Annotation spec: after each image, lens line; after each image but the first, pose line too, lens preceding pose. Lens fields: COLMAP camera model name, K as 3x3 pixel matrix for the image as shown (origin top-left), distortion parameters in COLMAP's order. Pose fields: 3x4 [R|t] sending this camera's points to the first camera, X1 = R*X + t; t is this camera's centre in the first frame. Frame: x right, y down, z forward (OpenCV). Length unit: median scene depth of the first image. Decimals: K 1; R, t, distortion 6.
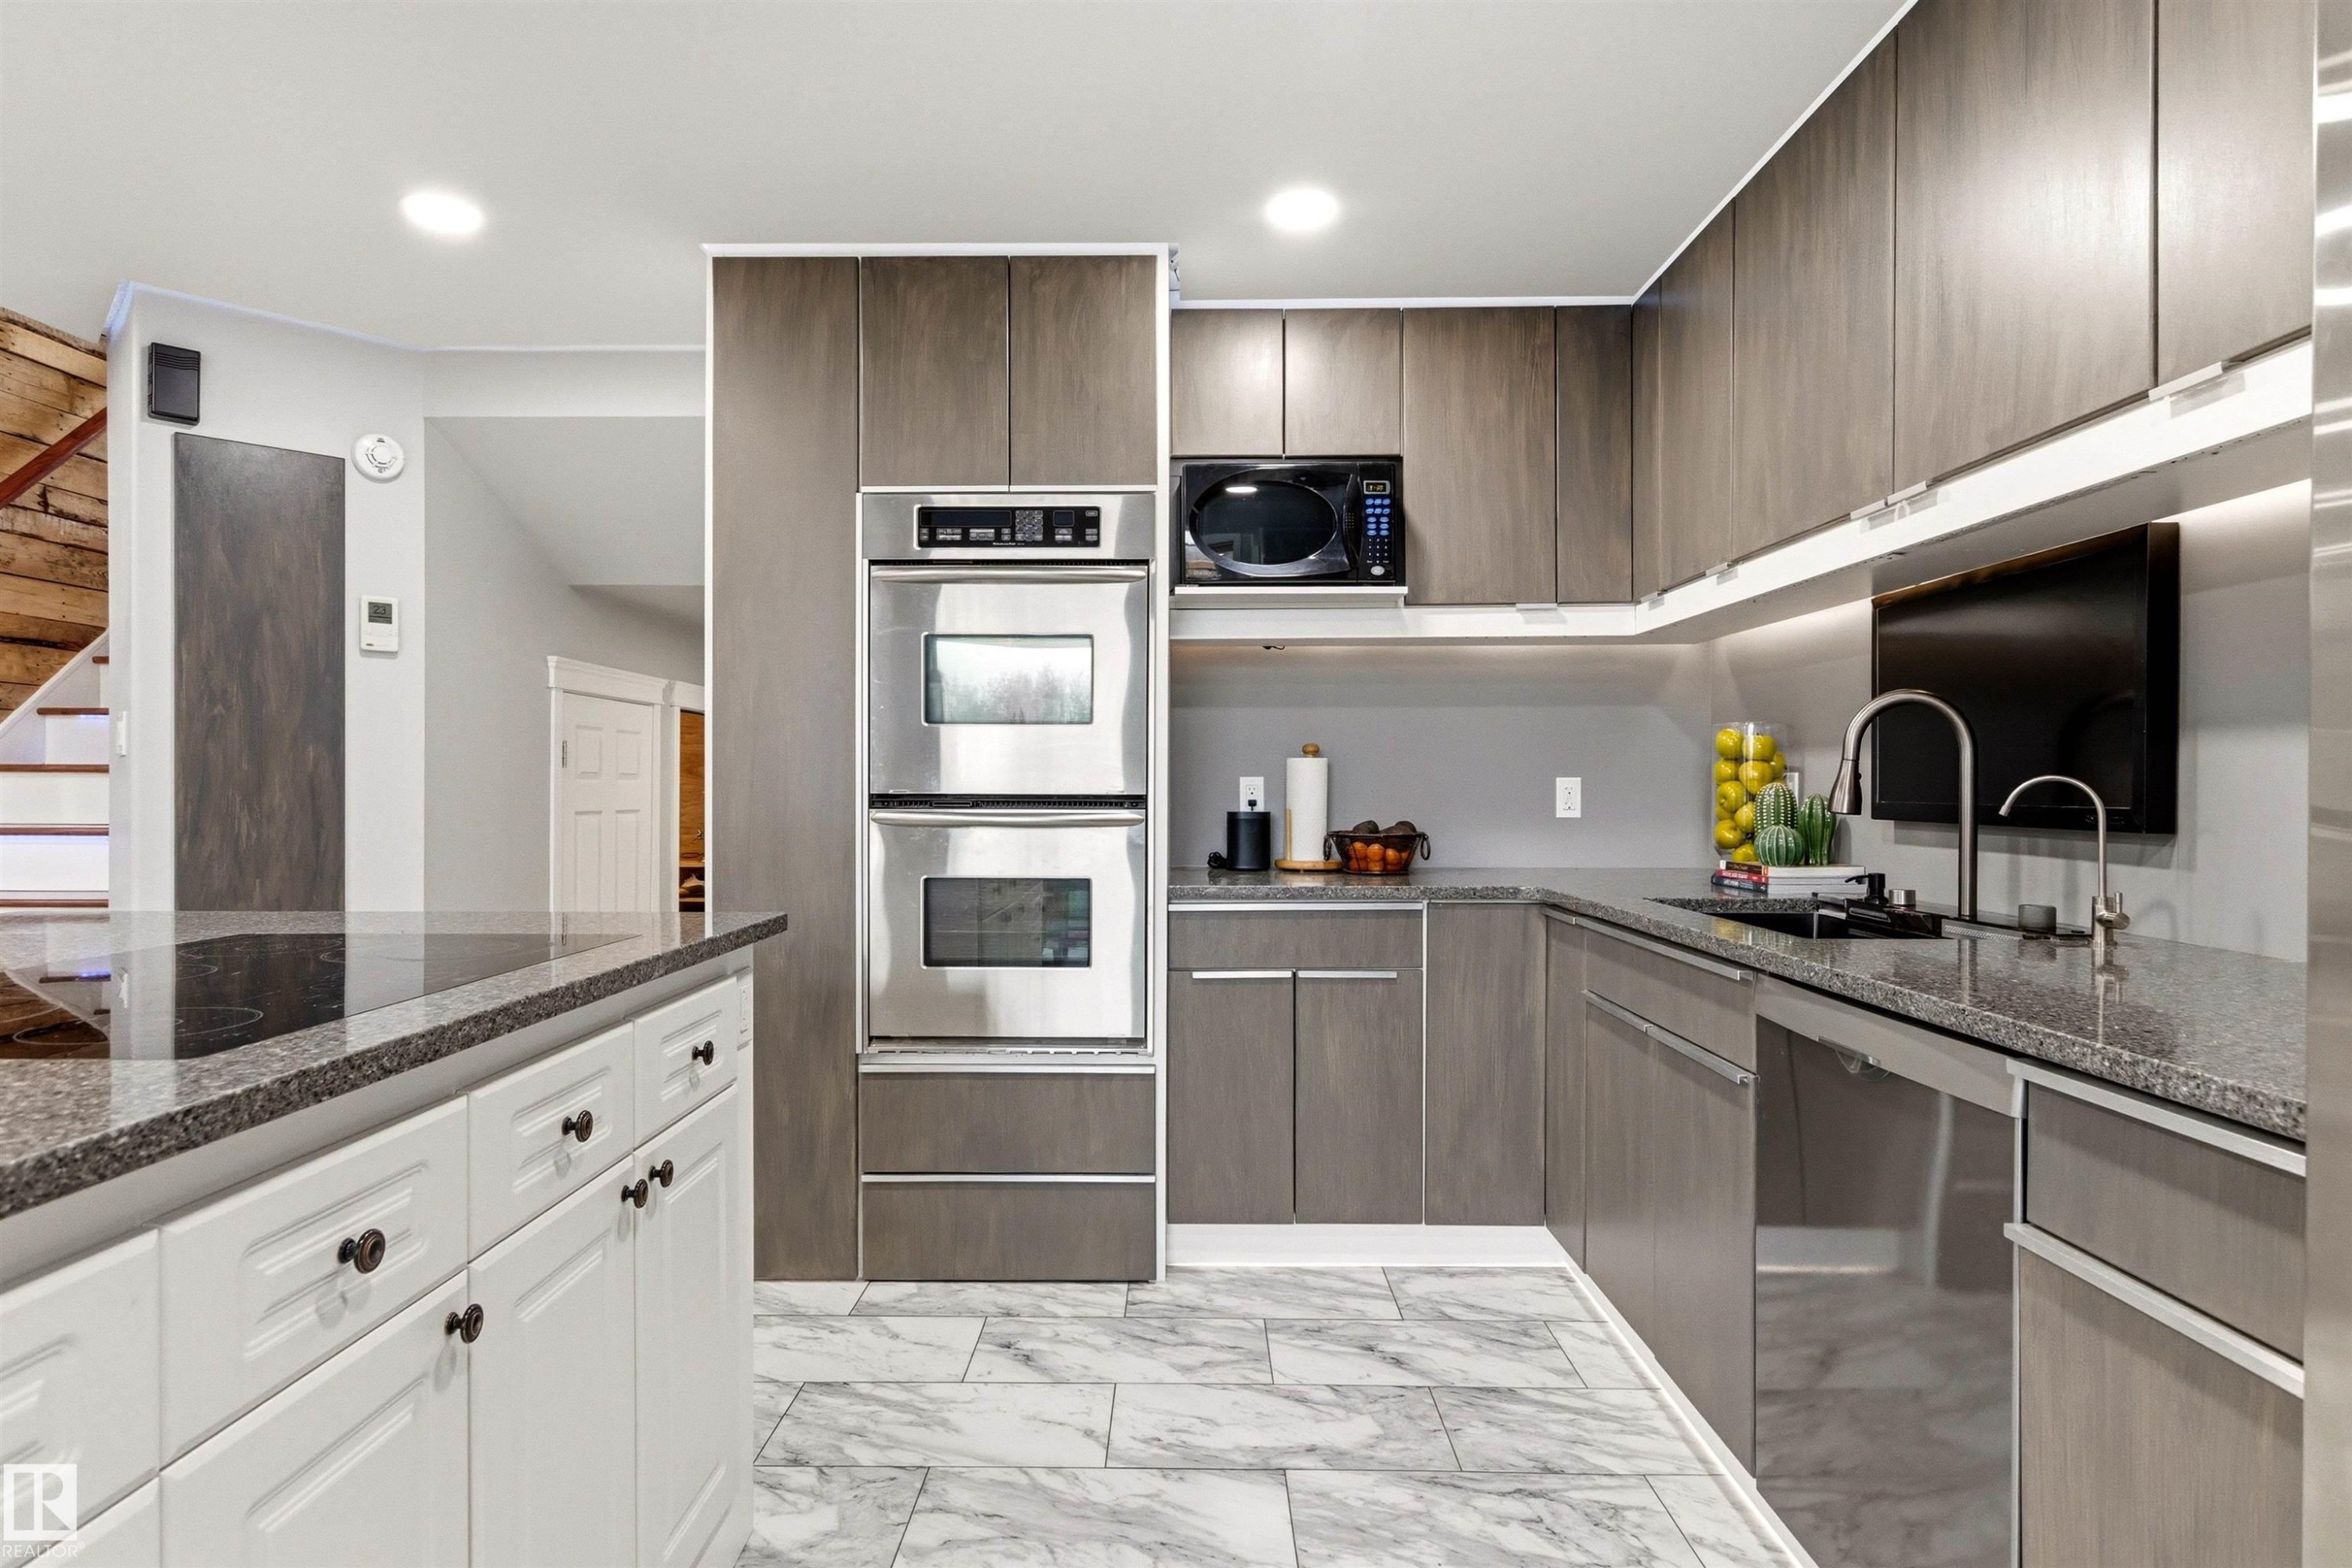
lens RADIAL K [[1225.2, 0, 1168.9], [0, 1225.2, 782.6], [0, 0, 1]] dist [-0.001097, -0.000141]
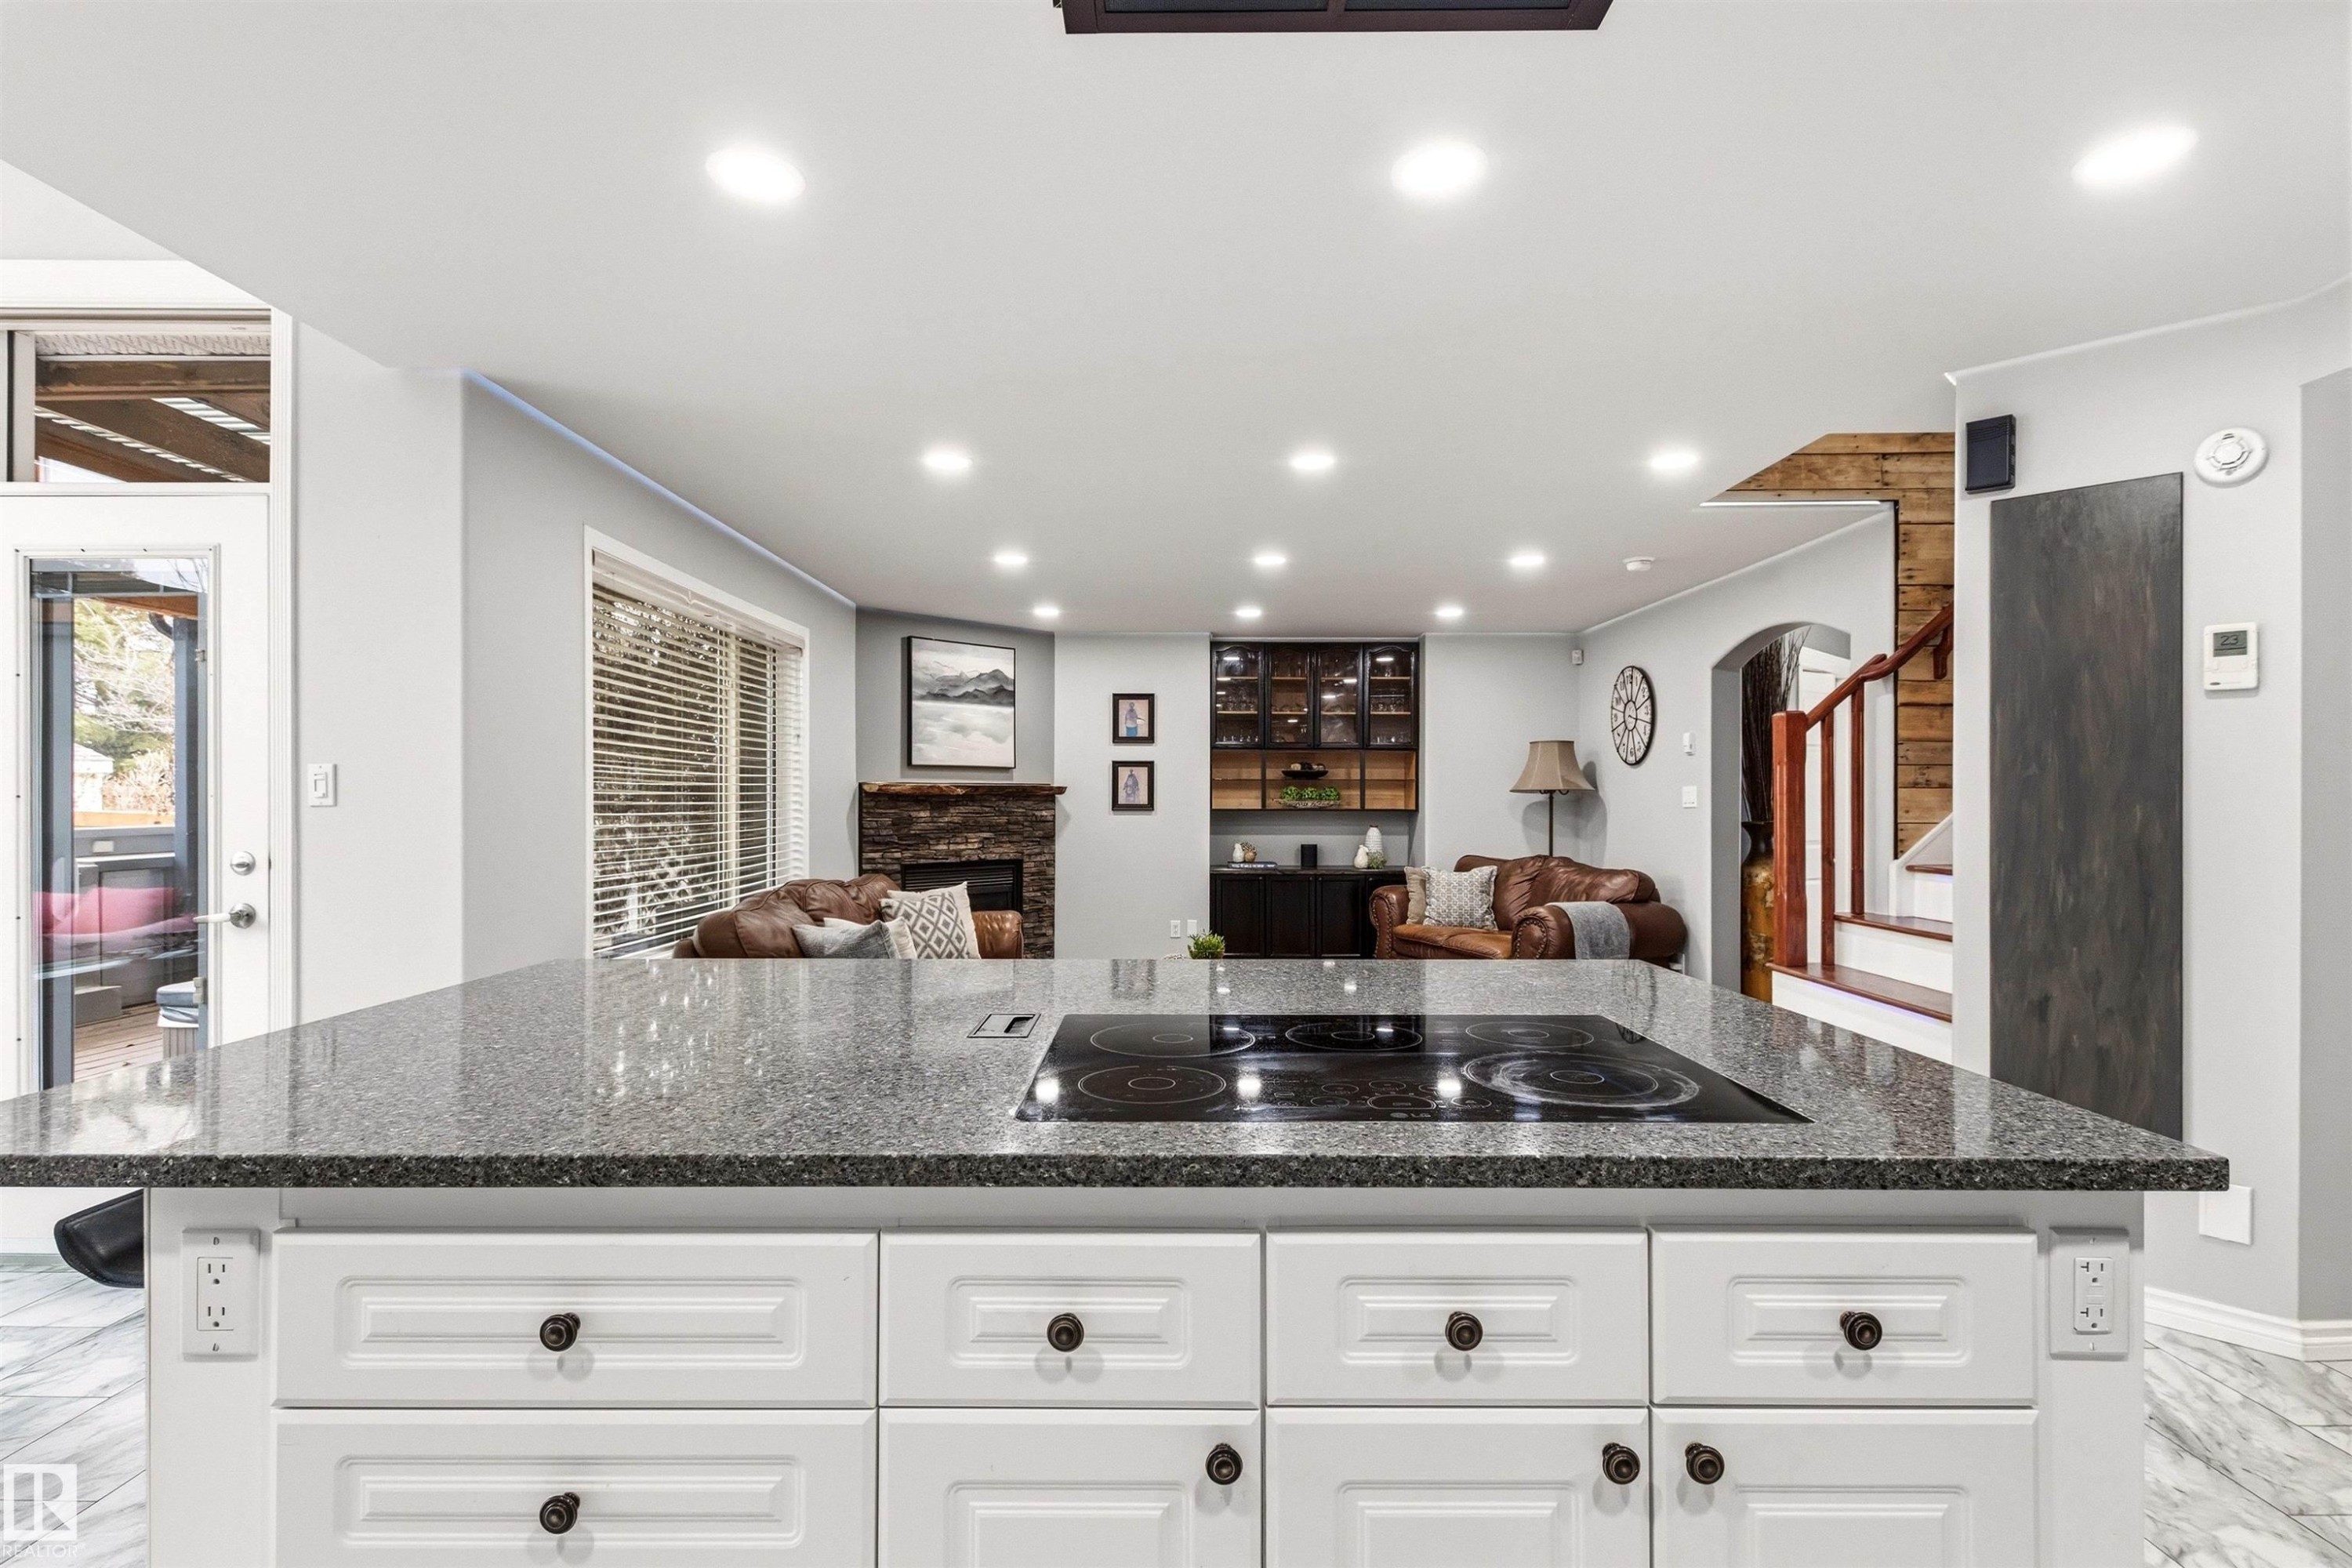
lens RADIAL K [[1104.9, 0, 1173.8], [0, 1104.9, 802.2], [0, 0, 1]] dist [0.011812, -0.001101]
pose [[0.025098, -0.000925, -0.999685, 0.104084], [-0.003975, 0.999992, -0.001025, -0.030411], [0.999677, 0.003999, 0.025094, 0.292384]]
